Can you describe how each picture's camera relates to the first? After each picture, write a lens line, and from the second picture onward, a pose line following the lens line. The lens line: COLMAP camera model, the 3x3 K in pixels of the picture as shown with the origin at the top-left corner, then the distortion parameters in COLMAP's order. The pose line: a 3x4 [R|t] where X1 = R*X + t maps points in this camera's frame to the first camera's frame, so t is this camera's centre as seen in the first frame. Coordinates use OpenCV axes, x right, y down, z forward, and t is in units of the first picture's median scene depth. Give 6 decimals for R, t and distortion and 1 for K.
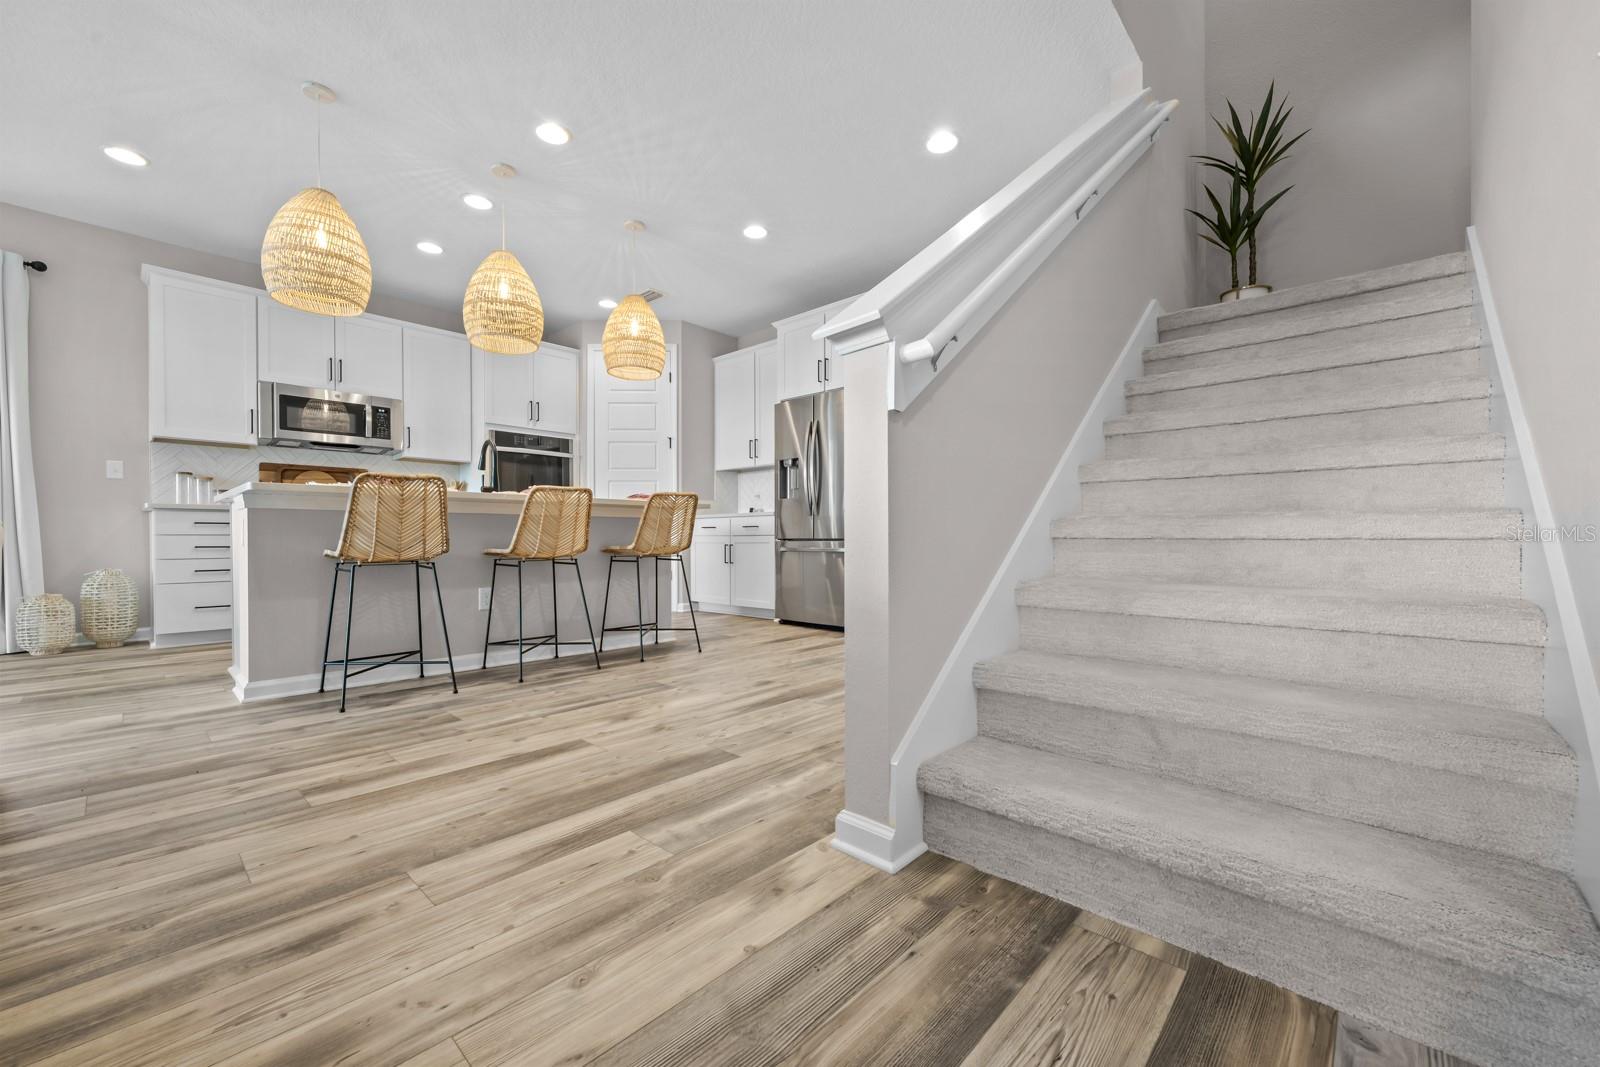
lens RADIAL K [[636.4, 0, 792.1], [0, 636.4, 542.6], [0, 0, 1]] dist [0.001073, 0.000348]
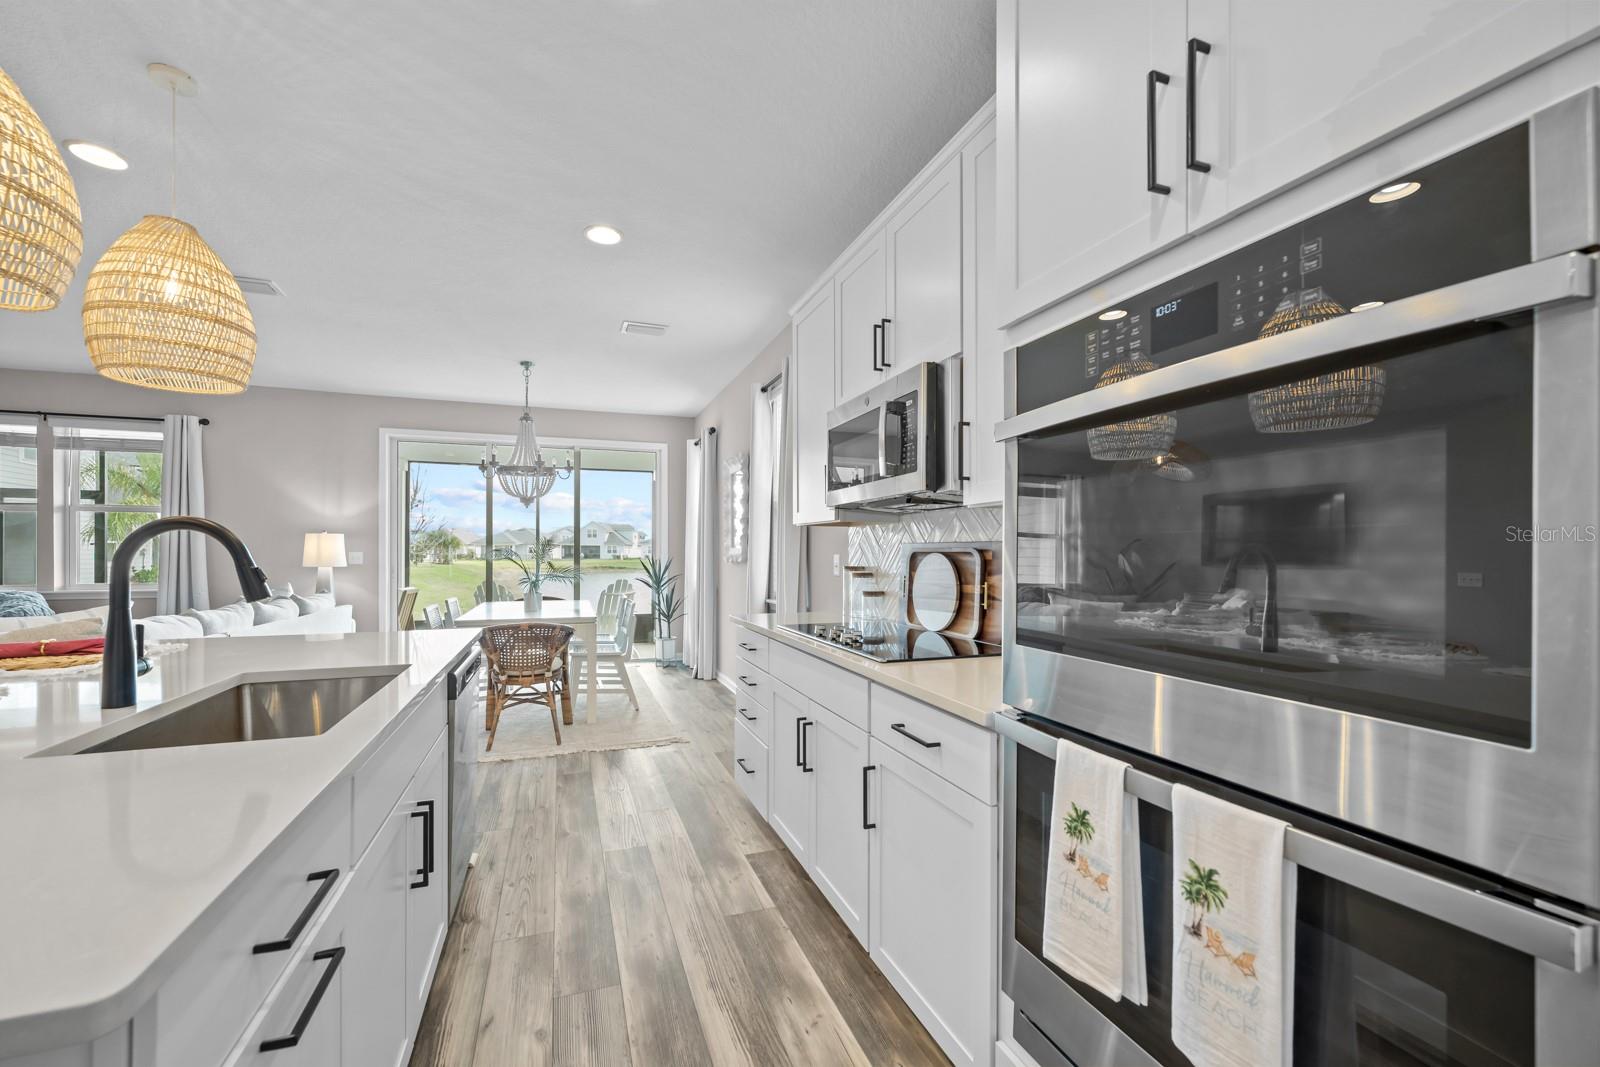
lens RADIAL K [[630.9, 0, 772.2], [0, 630.9, 547.8], [0, 0, 1]] dist [0.000867, 0.000283]
pose [[-0.465160, -0.007053, -0.885198, -0.319649], [-0.009139, 0.999953, -0.003165, -0.144038], [0.885179, 0.006618, -0.465203, 1.403303]]
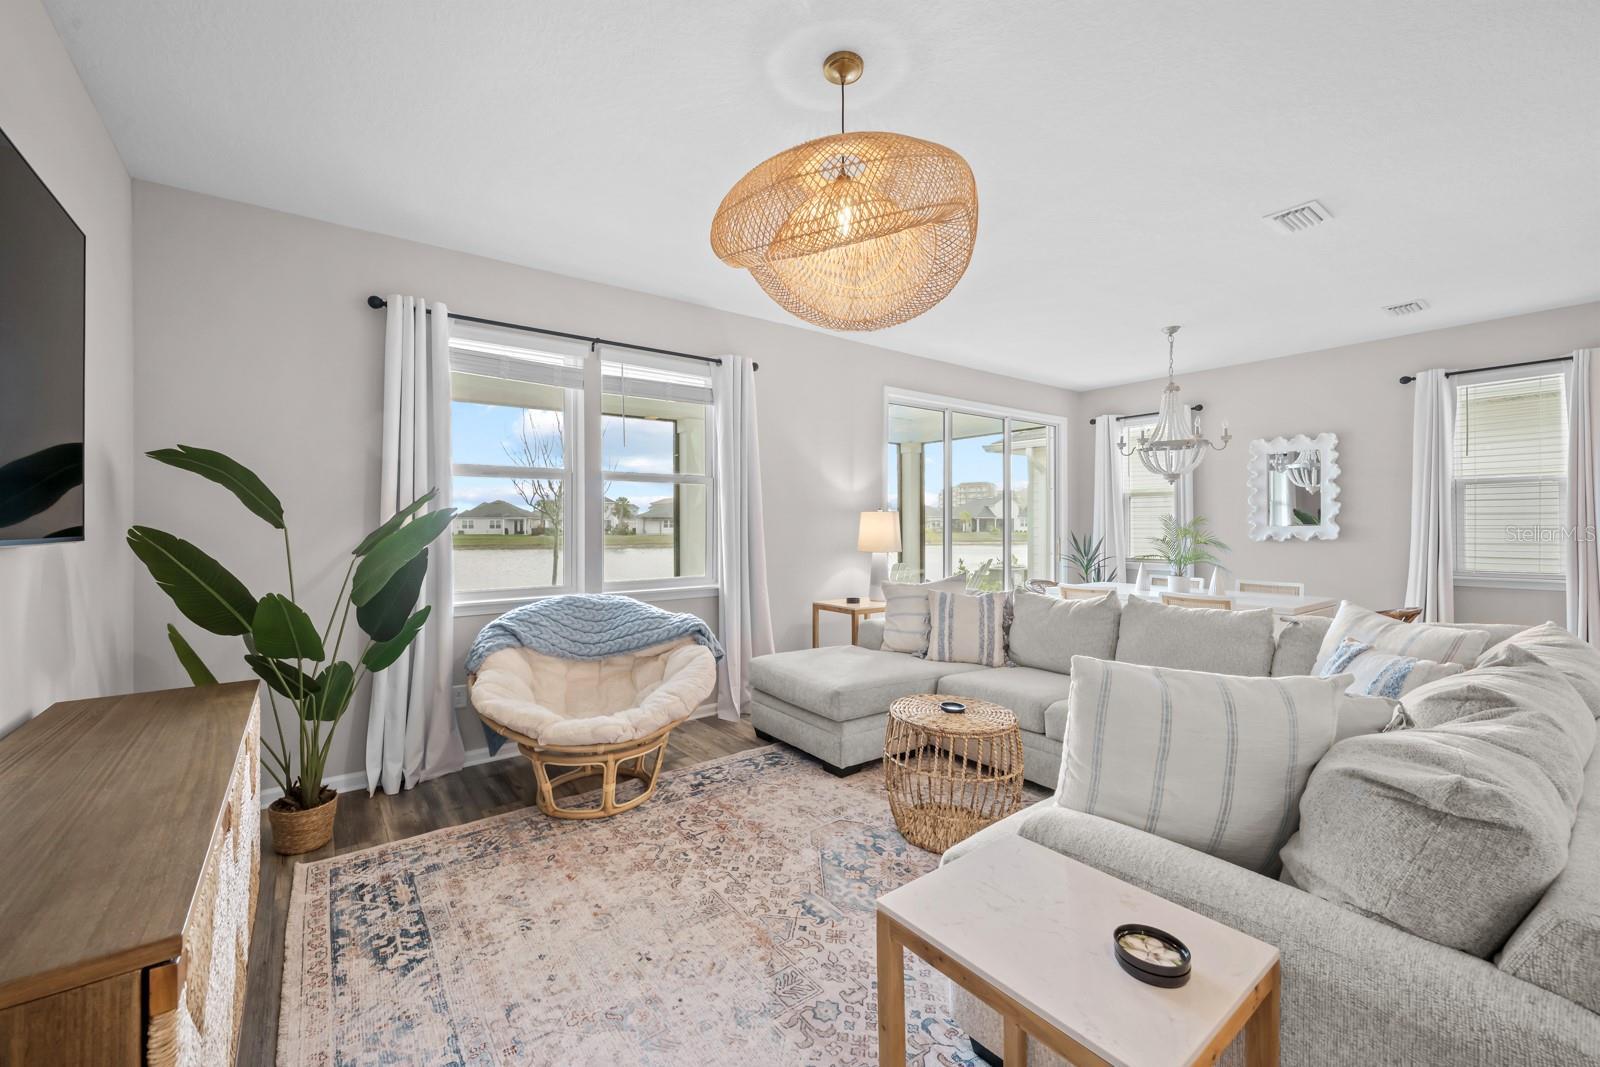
lens RADIAL K [[628.6, 0, 770.0], [0, 628.6, 532.1], [0, 0, 1]] dist [-0.000685, 0.000284]
pose [[-0.190099, 0.012375, -0.981687, 0.092396], [-0.002890, 0.999909, 0.013164, -0.148087], [0.981761, 0.005340, -0.190046, -0.172809]]
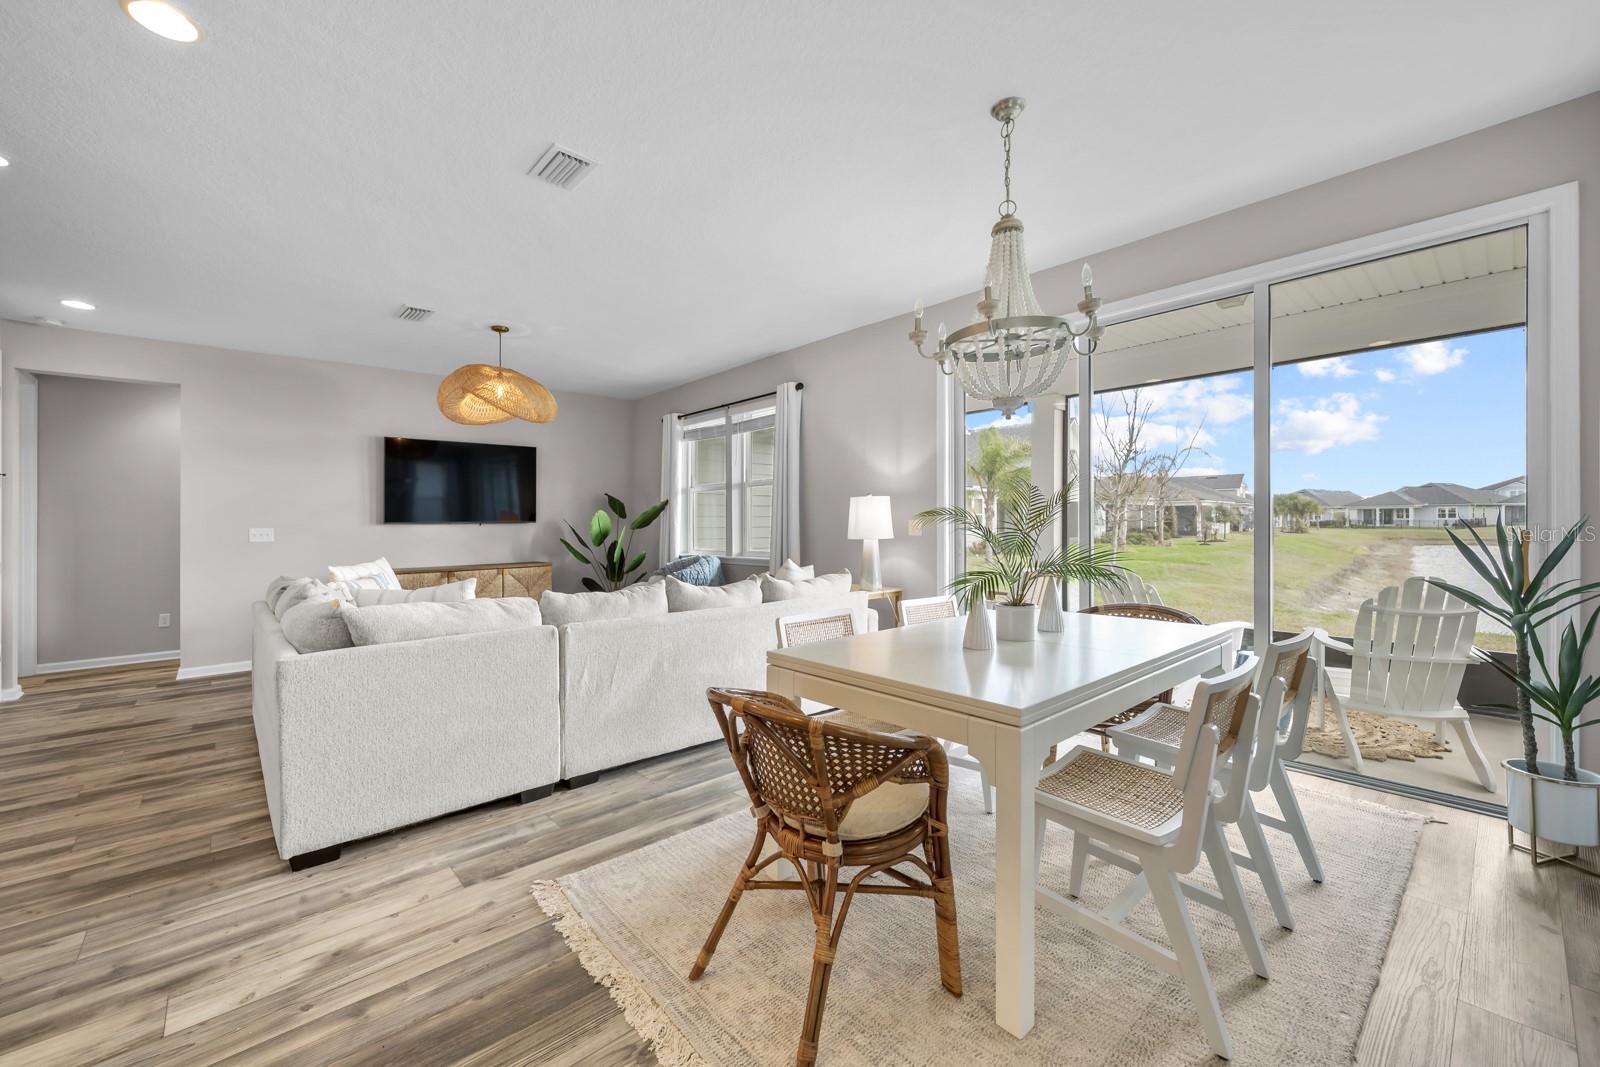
lens RADIAL K [[642.0, 0, 777.5], [0, 642.0, 505.1], [0, 0, 1]] dist [-0.001576, -0.000117]
pose [[-0.994751, 0.014748, 0.101257, -1.078198], [0.012627, 0.999688, -0.021551, -0.133581], [-0.101543, -0.020159, -0.994627, 0.987544]]
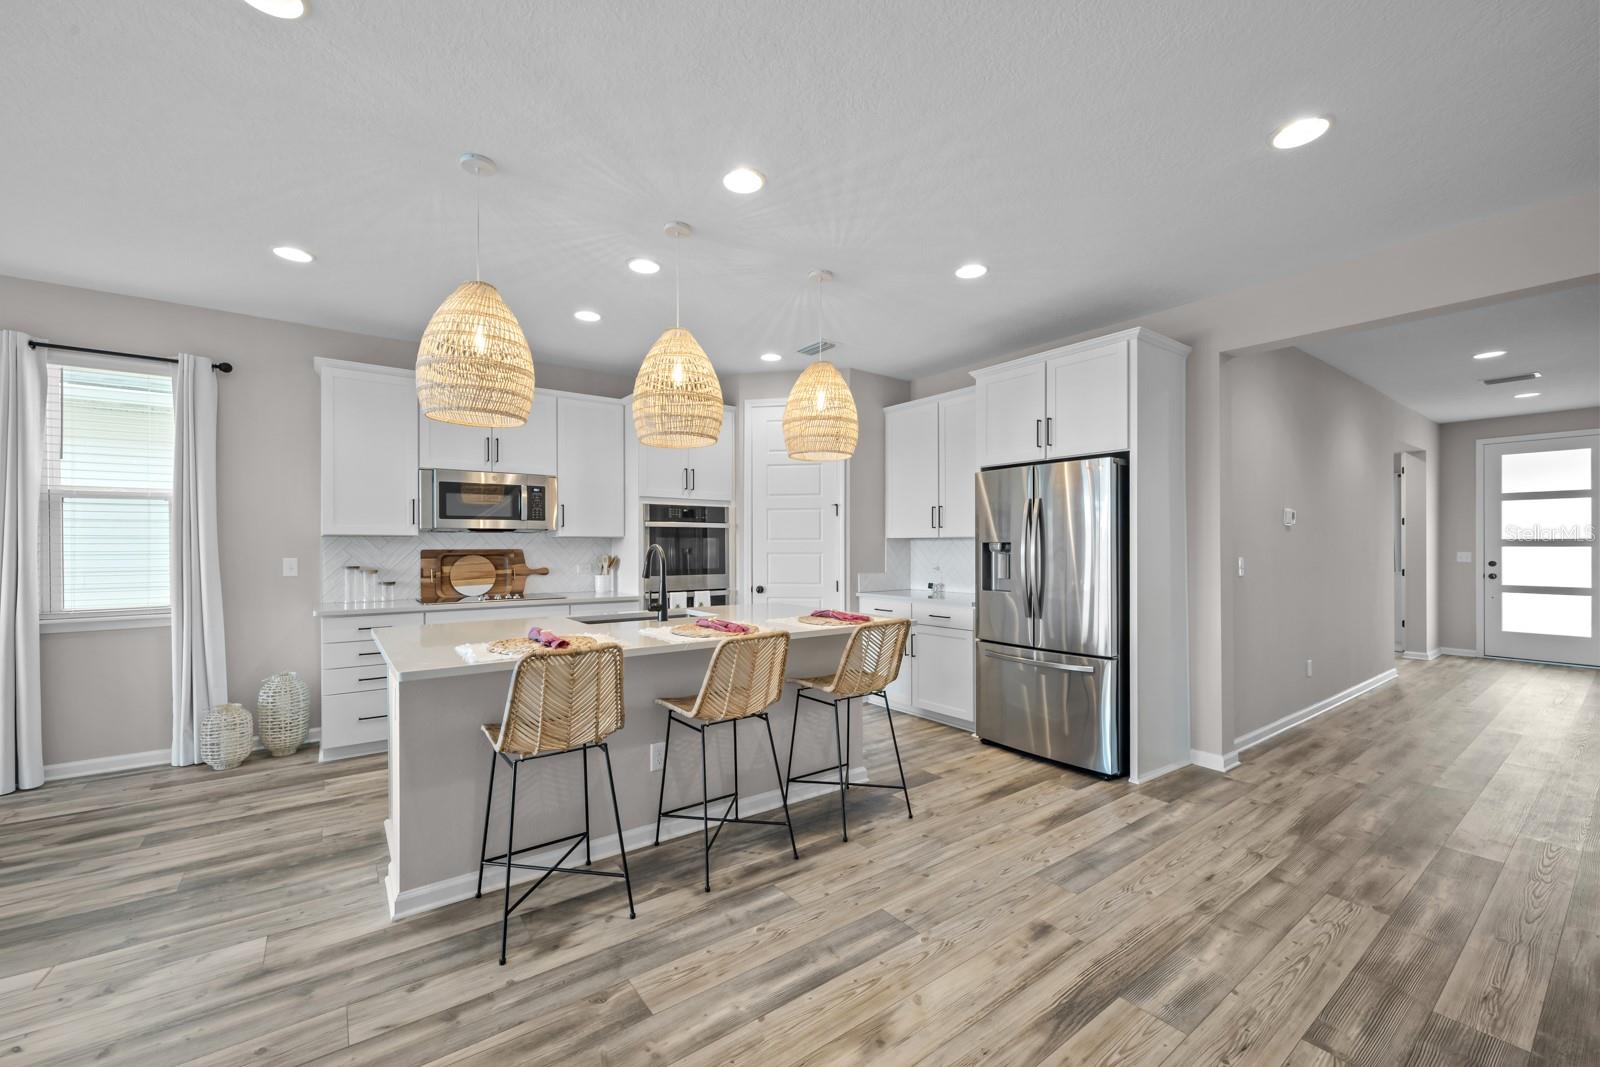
lens RADIAL K [[641.4, 0, 786.4], [0, 641.4, 546.5], [0, 0, 1]] dist [-0.002610, -0.000101]
pose [[0.982464, -0.000397, -0.186450, -0.143640], [-0.000615, 0.999985, -0.005368, -0.152143], [0.186450, 0.005388, 0.982450, 0.191494]]
